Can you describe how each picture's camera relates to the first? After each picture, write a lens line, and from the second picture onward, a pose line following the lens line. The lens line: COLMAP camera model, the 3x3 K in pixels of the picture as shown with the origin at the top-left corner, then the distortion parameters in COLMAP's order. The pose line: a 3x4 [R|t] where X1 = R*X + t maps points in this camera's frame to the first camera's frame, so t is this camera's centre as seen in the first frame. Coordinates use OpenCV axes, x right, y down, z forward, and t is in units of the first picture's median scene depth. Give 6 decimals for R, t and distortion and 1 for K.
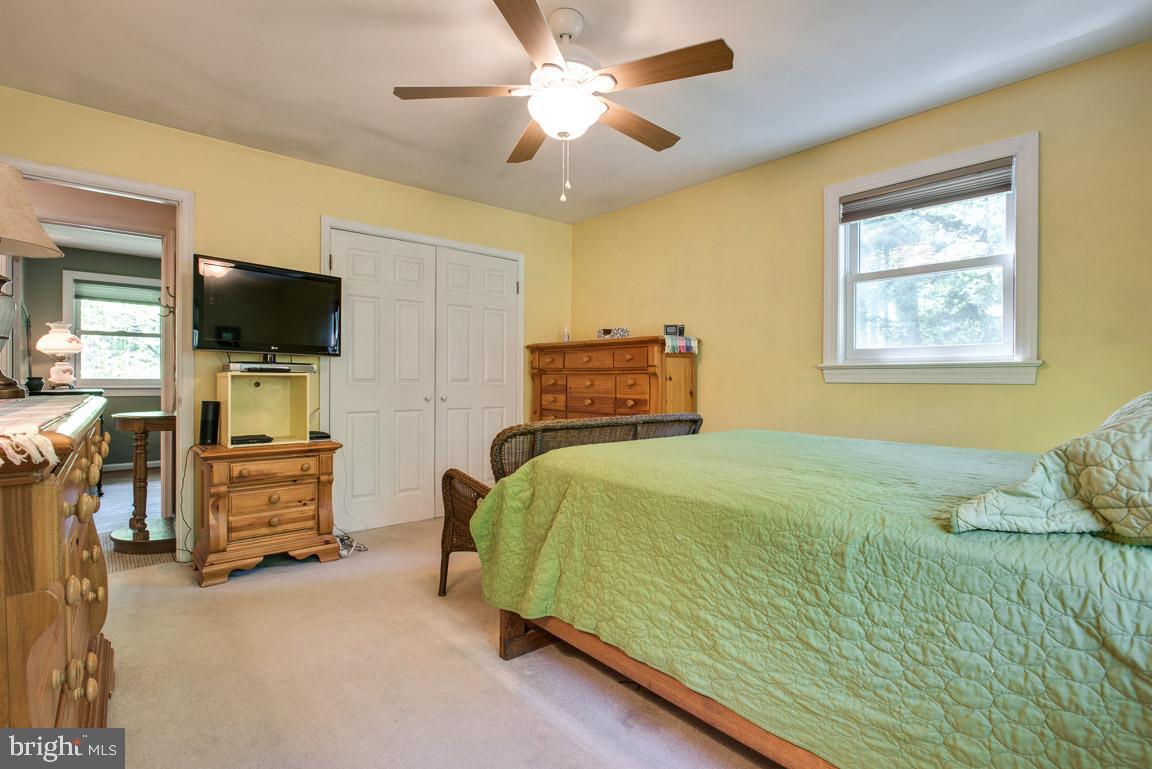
lens RADIAL K [[546.4, 0, 576.4], [0, 546.4, 378.6], [0, 0, 1]] dist [-0.016617, 0.010101]
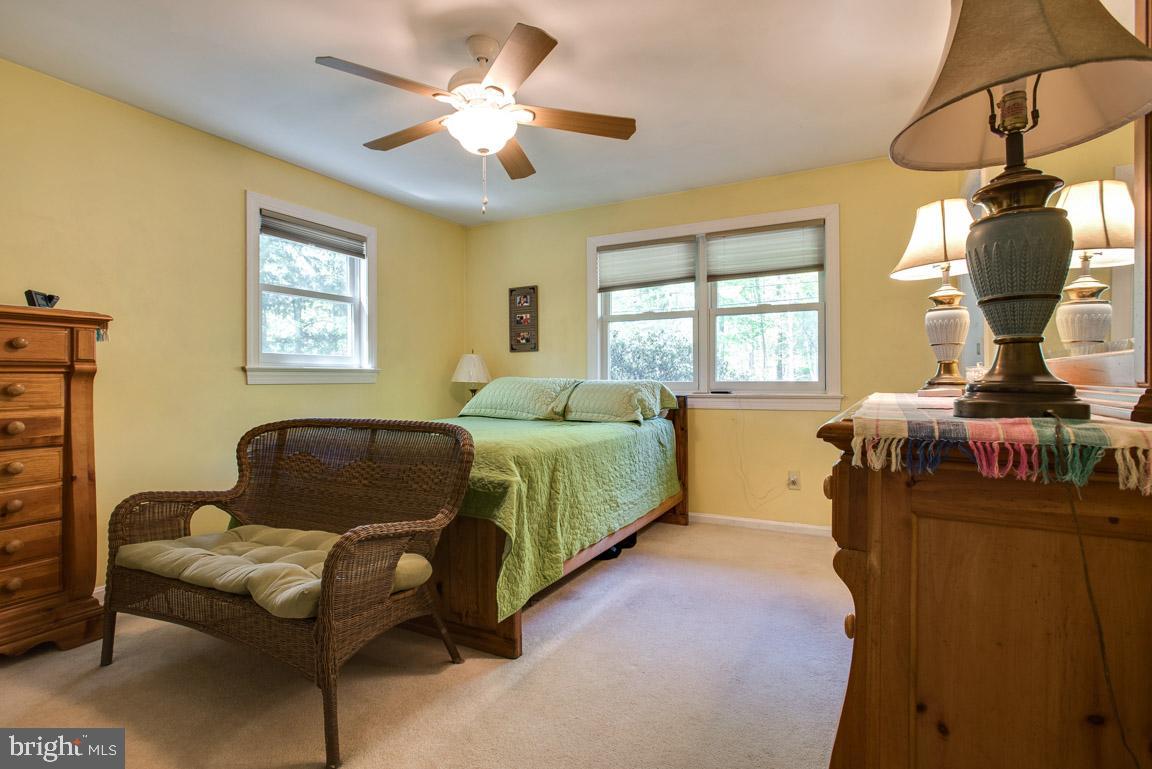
lens RADIAL K [[546.4, 0, 576.4], [0, 546.4, 378.6], [0, 0, 1]] dist [-0.016617, 0.010101]
pose [[-0.352854, -0.001978, 0.935676, -0.808459], [-0.002141, 0.999997, 0.001307, -0.006171], [-0.935676, -0.001542, -0.352857, 0.905589]]
